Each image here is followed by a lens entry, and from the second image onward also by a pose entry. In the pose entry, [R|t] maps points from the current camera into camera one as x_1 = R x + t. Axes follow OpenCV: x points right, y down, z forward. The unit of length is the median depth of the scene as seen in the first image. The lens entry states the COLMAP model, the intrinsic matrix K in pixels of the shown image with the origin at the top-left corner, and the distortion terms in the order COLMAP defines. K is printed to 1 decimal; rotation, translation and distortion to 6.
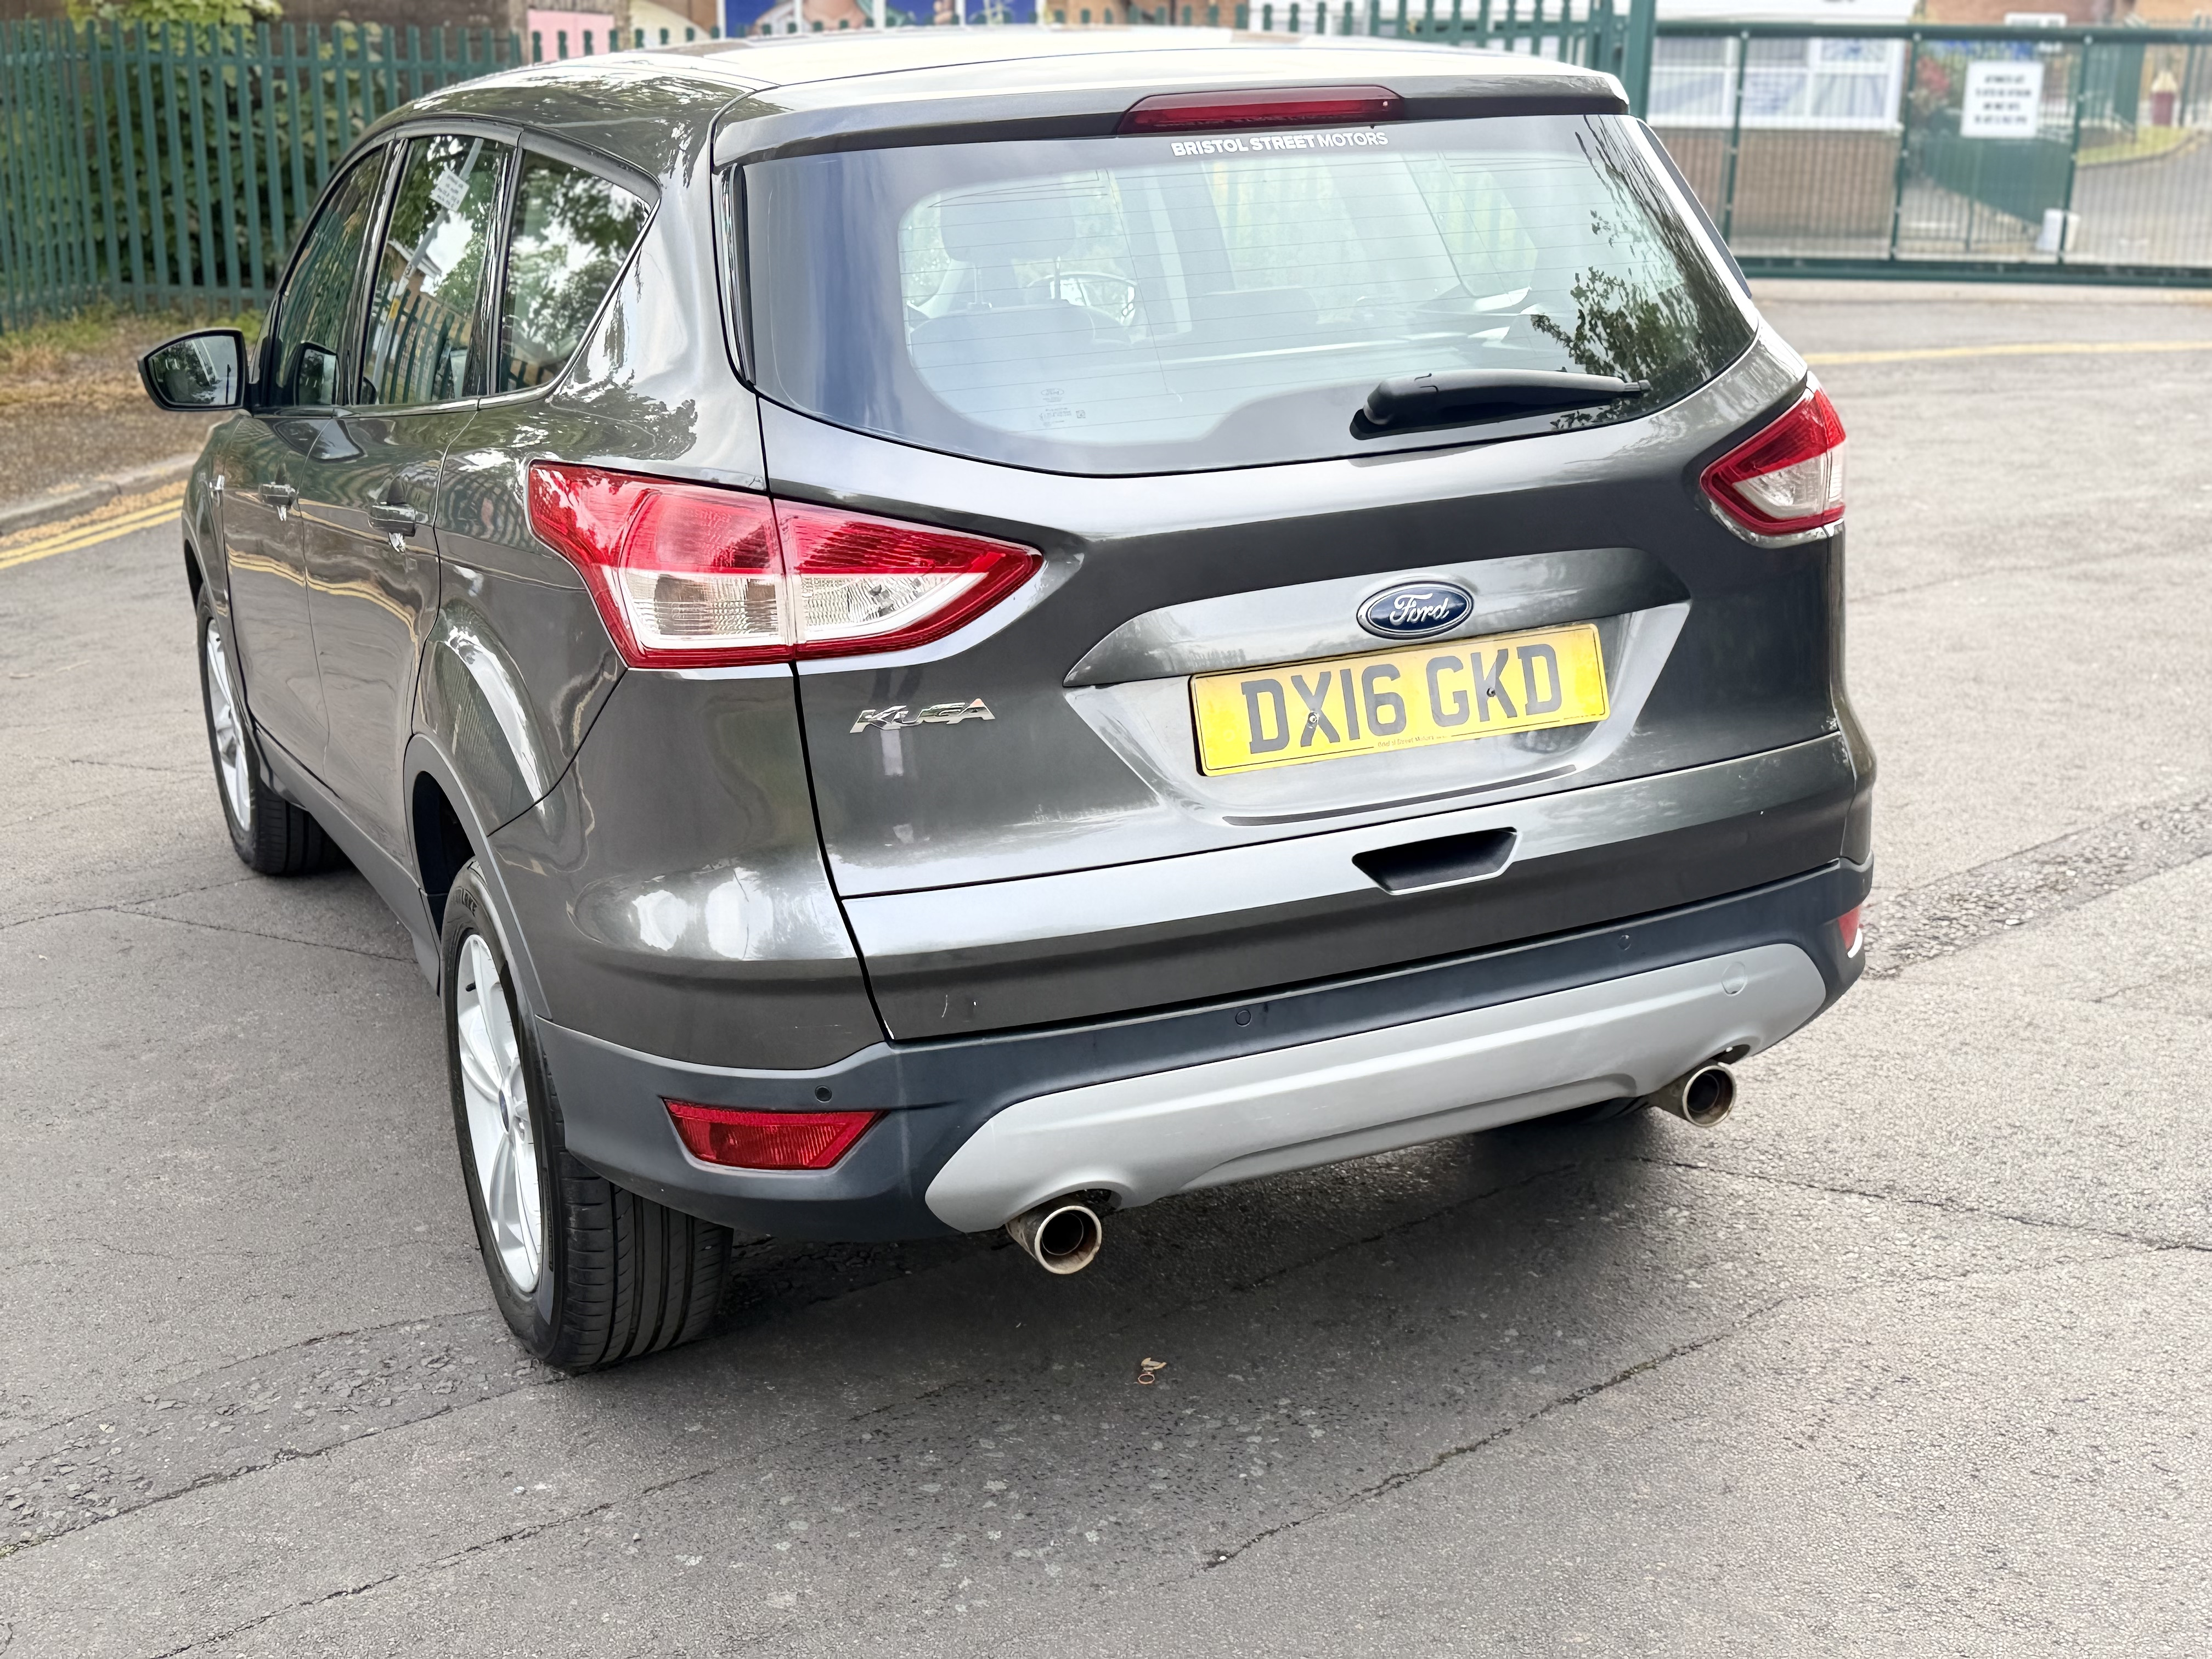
lens RADIAL K [[2522.4, 0, 1107.8], [0, 2522.4, 835.2], [0, 0, 1]] dist [0.045593, 0.000000]
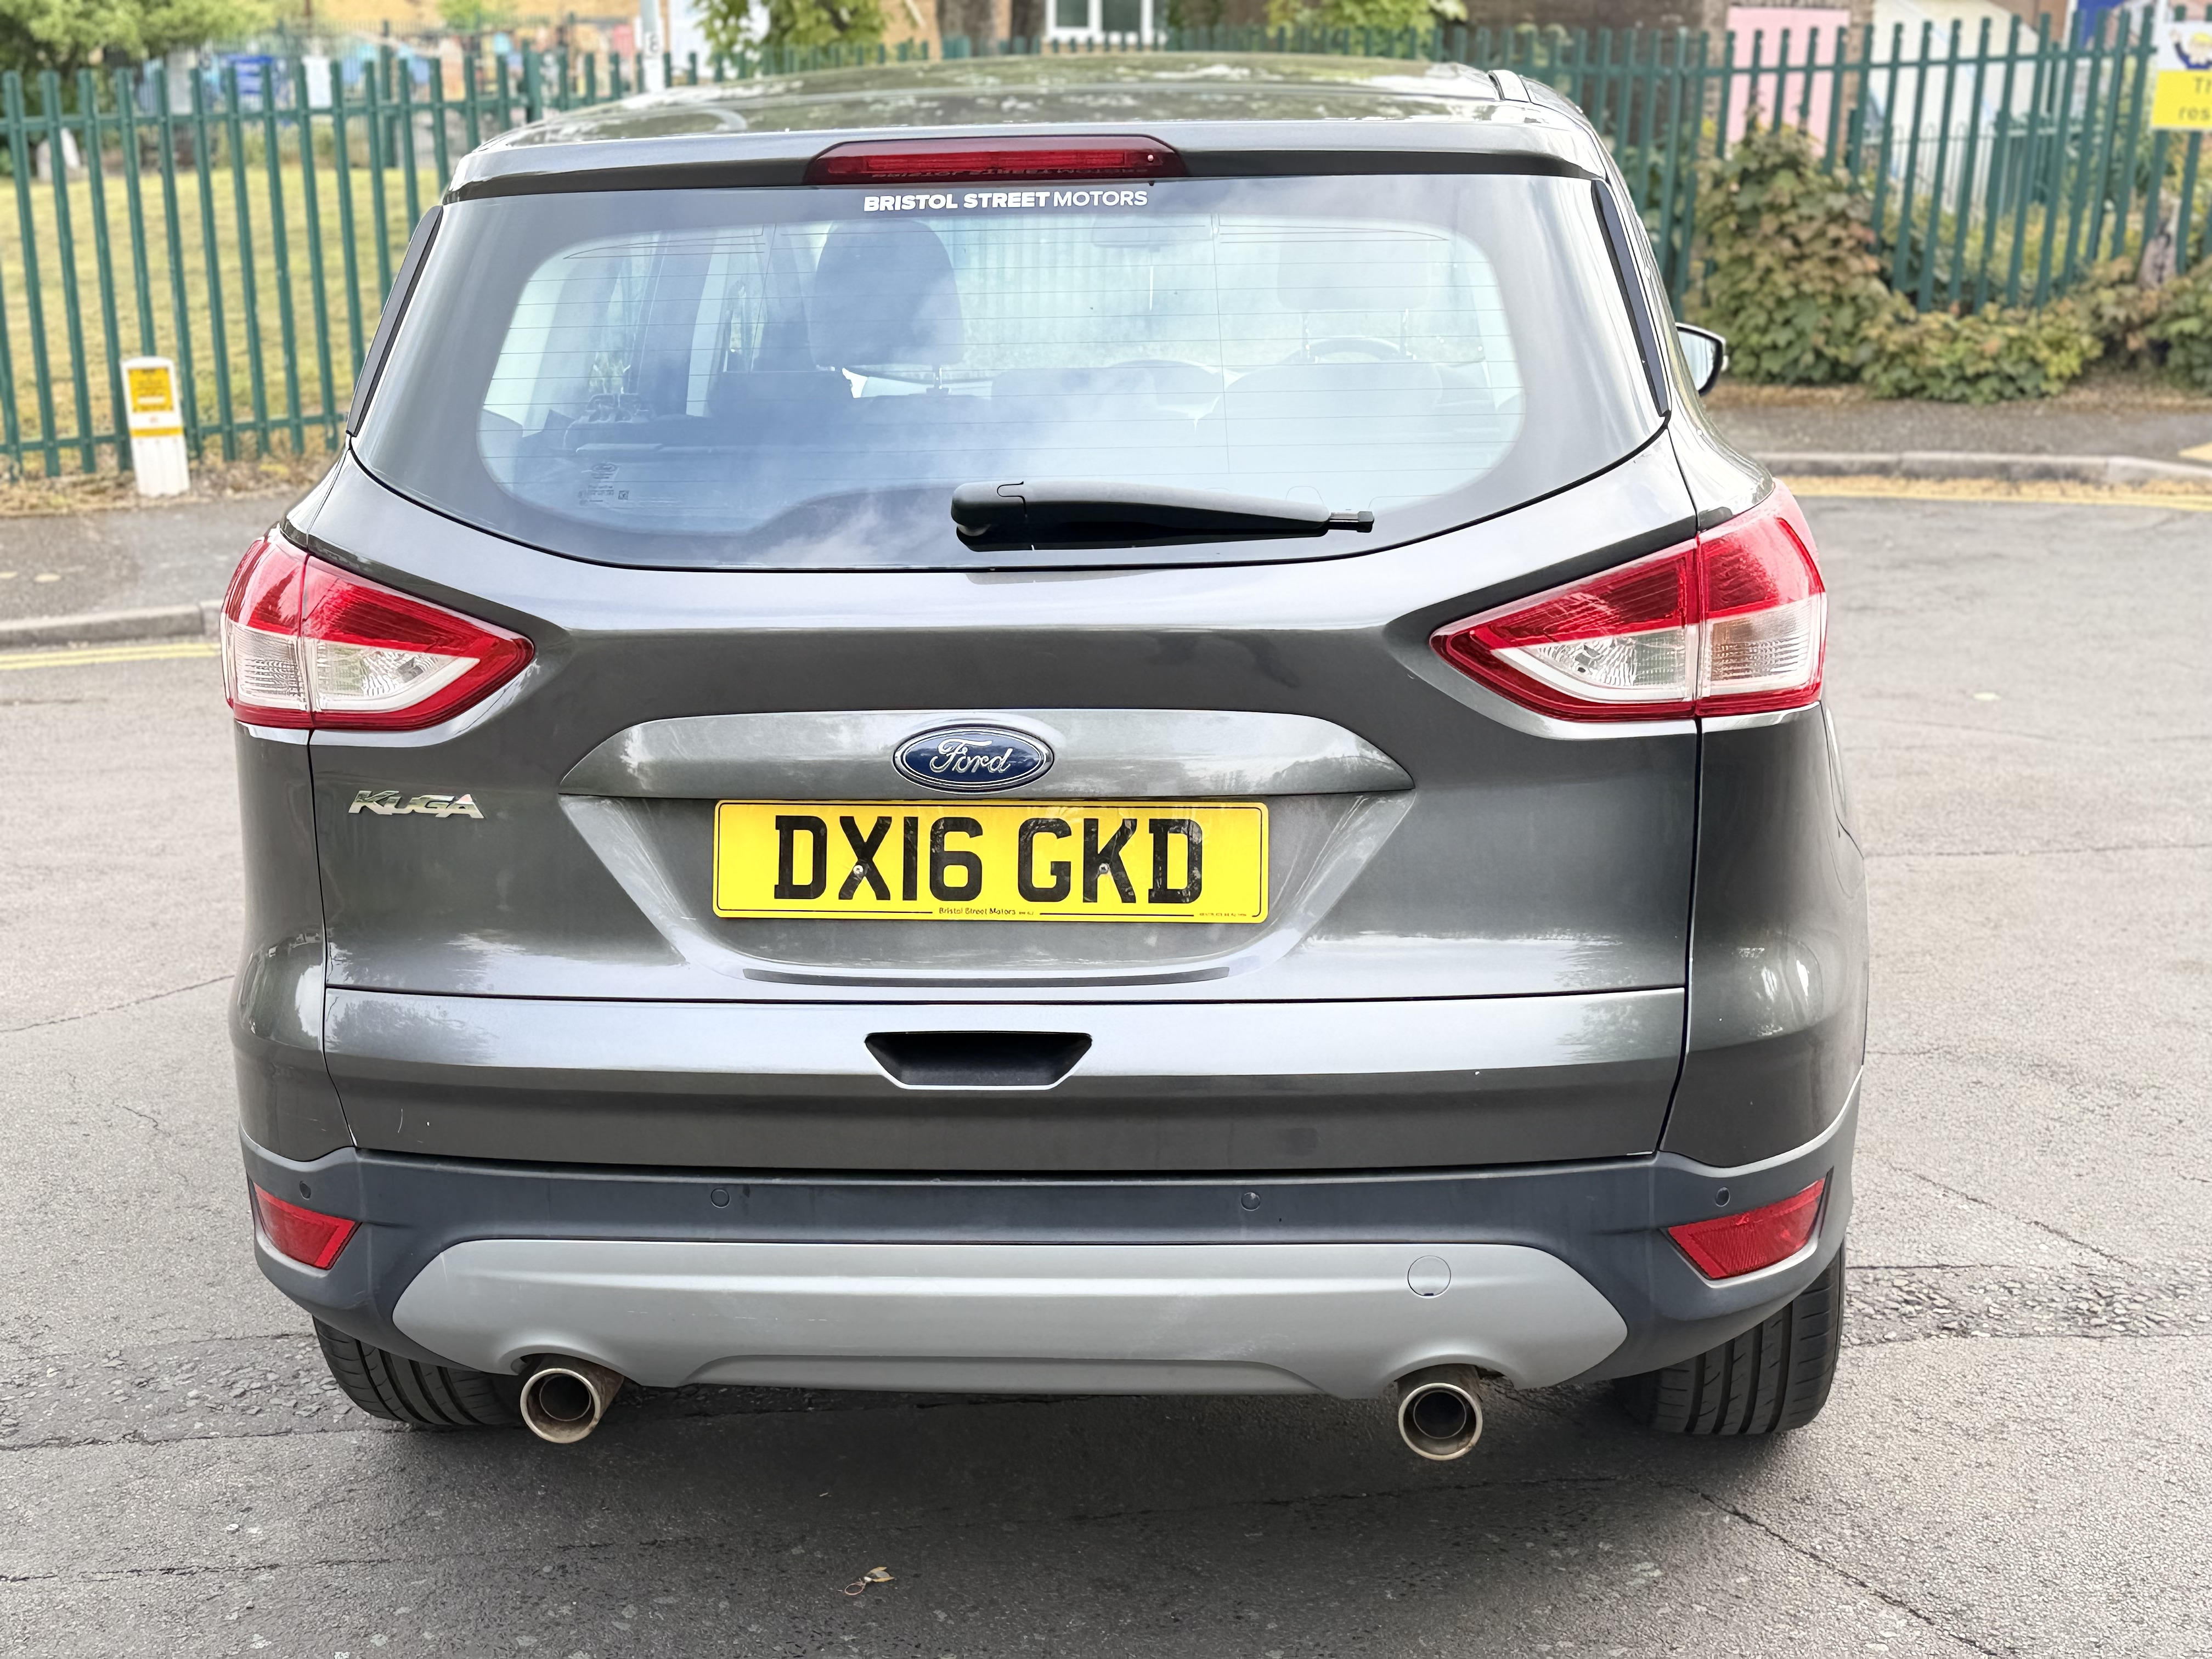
lens RADIAL K [[2652.4, 0, 1110.6], [0, 2652.4, 815.4], [0, 0, 1]] dist [0.109529, 0.000000]
pose [[0.873735, 0.135983, -0.467007, 0.567306], [-0.145739, 0.989204, 0.015370, -0.089197], [0.464055, 0.054632, 0.884120, 0.236331]]
